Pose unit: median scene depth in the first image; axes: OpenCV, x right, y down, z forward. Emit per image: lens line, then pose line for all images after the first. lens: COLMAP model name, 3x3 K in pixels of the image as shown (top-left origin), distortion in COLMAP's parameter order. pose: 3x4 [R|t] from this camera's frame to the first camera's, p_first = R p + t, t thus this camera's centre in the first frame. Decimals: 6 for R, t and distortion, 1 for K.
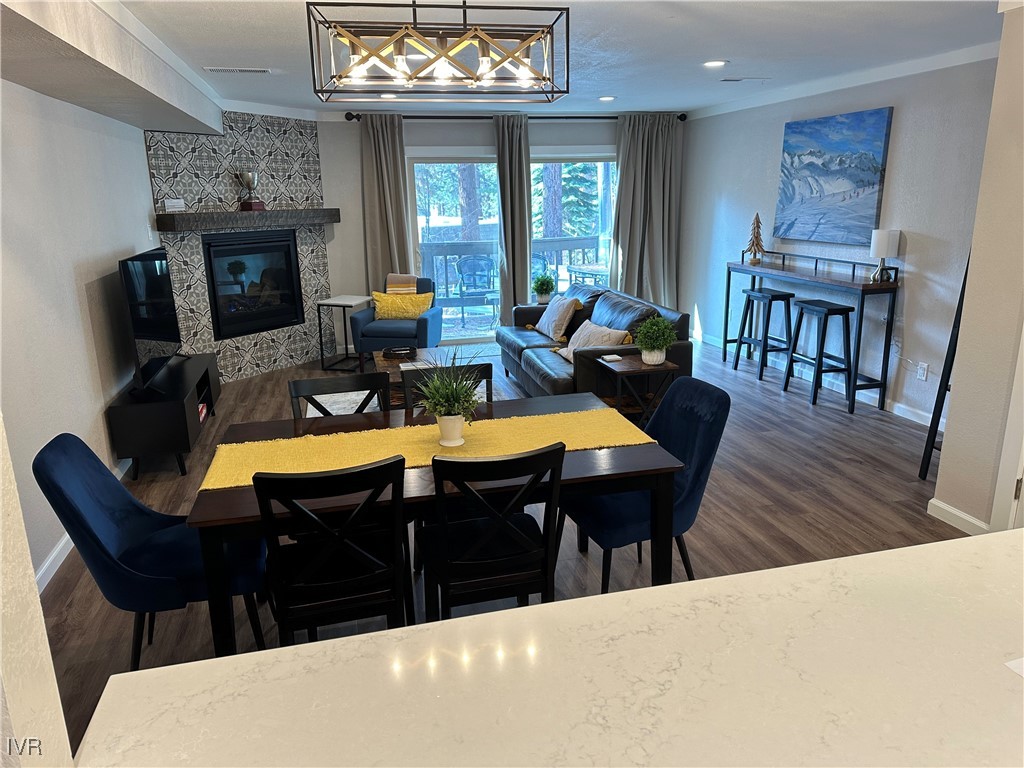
lens RADIAL K [[727.4, 0, 515.1], [0, 727.4, 383.9], [0, 0, 1]] dist [0.034563, -0.034184]
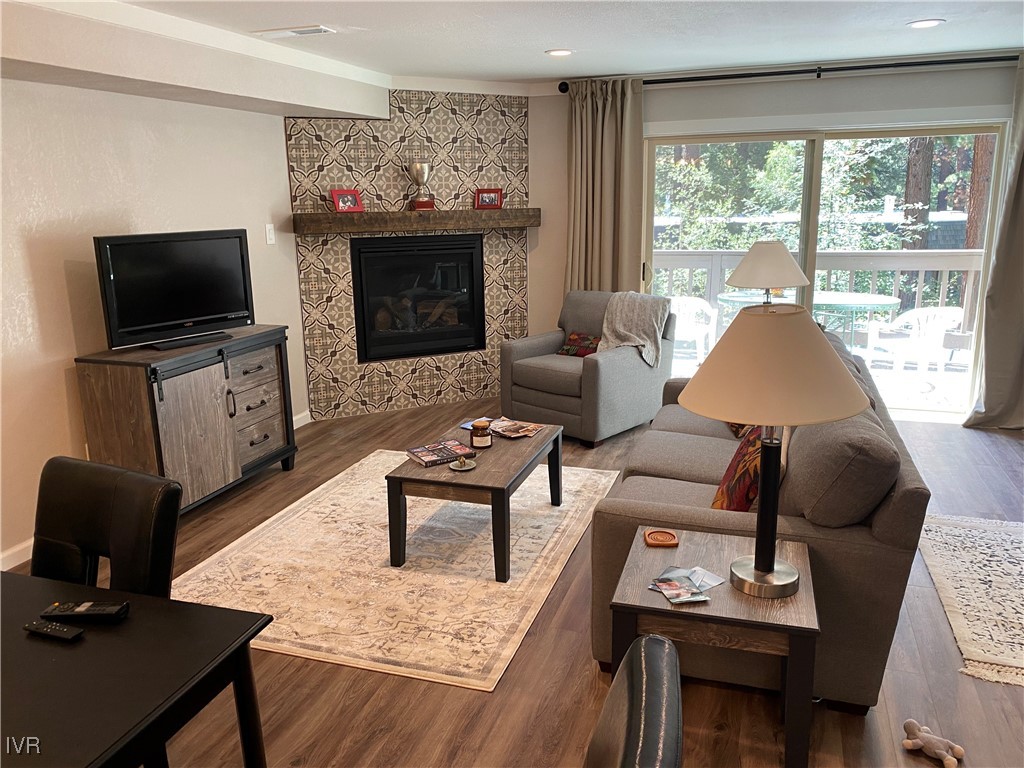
lens RADIAL K [[774.8, 0, 515.6], [0, 774.8, 388.1], [0, 0, 1]] dist [0.036877, -0.004225]
pose [[0.842765, 0.134782, -0.521134, 0.216061], [-0.134852, 0.990137, 0.038002, -0.088774], [0.521116, 0.038249, 0.852629, 0.326162]]
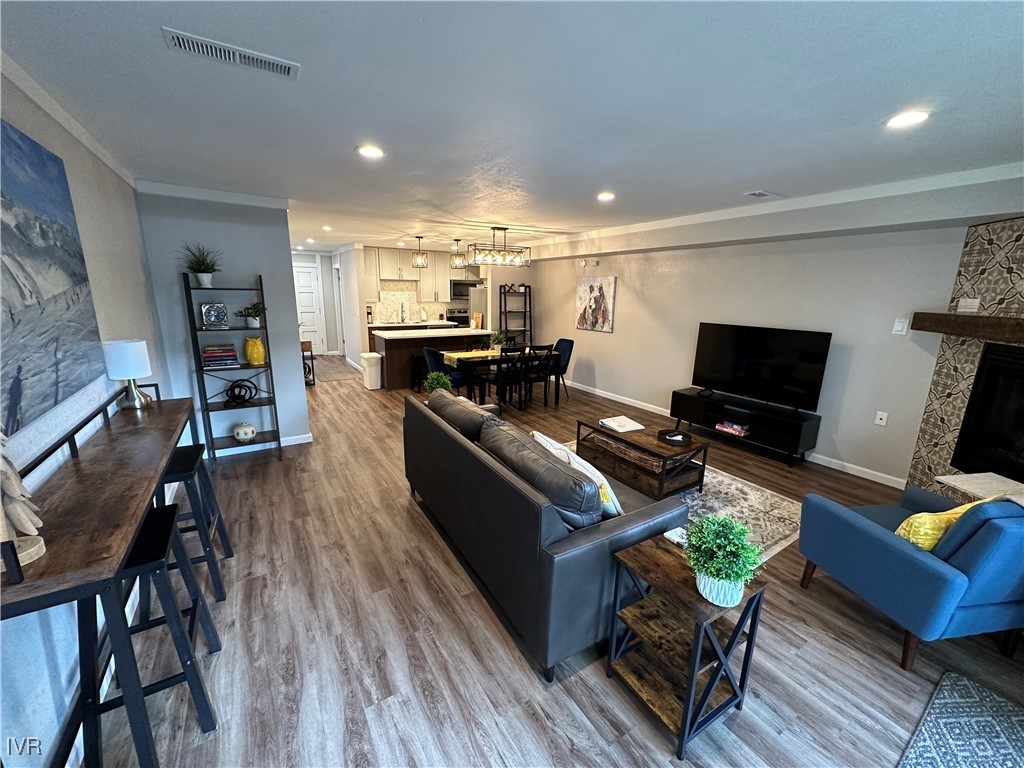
lens RADIAL K [[411.8, 0, 515.8], [0, 411.8, 383.6], [0, 0, 1]] dist [-0.000087, 0.000155]
pose [[-0.949571, 0.070812, -0.305451, 0.205664], [-0.079873, 0.887399, 0.454030, -0.317482], [0.303208, 0.455531, -0.836993, 1.198867]]
